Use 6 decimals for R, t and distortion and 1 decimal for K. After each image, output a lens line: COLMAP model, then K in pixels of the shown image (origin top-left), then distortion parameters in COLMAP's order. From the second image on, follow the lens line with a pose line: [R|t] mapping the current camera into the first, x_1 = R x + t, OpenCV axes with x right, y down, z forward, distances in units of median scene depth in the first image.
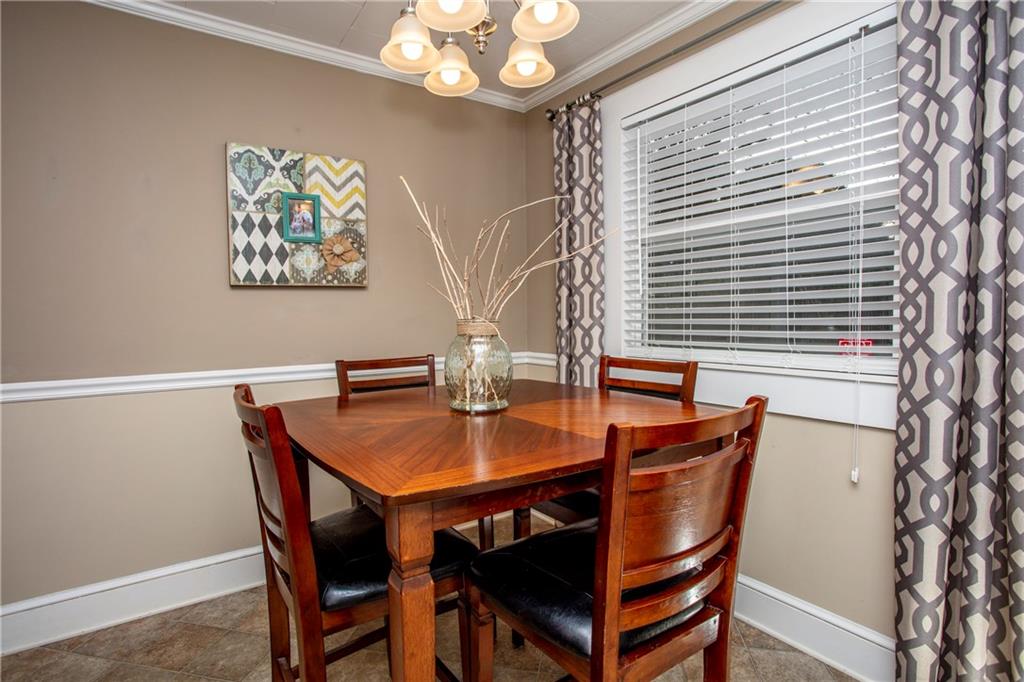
lens RADIAL K [[531.7, 0, 506.8], [0, 531.7, 318.1], [0, 0, 1]] dist [-0.000667, 0.001395]
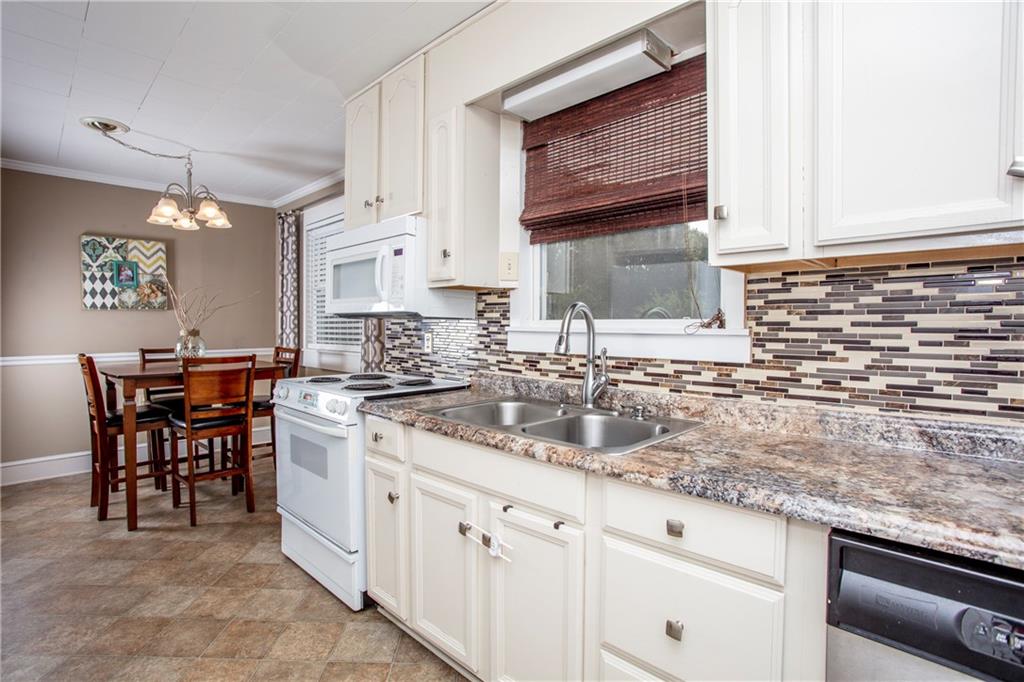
lens RADIAL K [[531.7, 0, 510.1], [0, 531.7, 336.3], [0, 0, 1]] dist [-0.000667, 0.001395]
pose [[0.990646, 0.006746, 0.136291, 0.709637], [-0.008254, 0.999911, 0.010502, 0.000258], [-0.136208, -0.011528, 0.990613, -1.055280]]
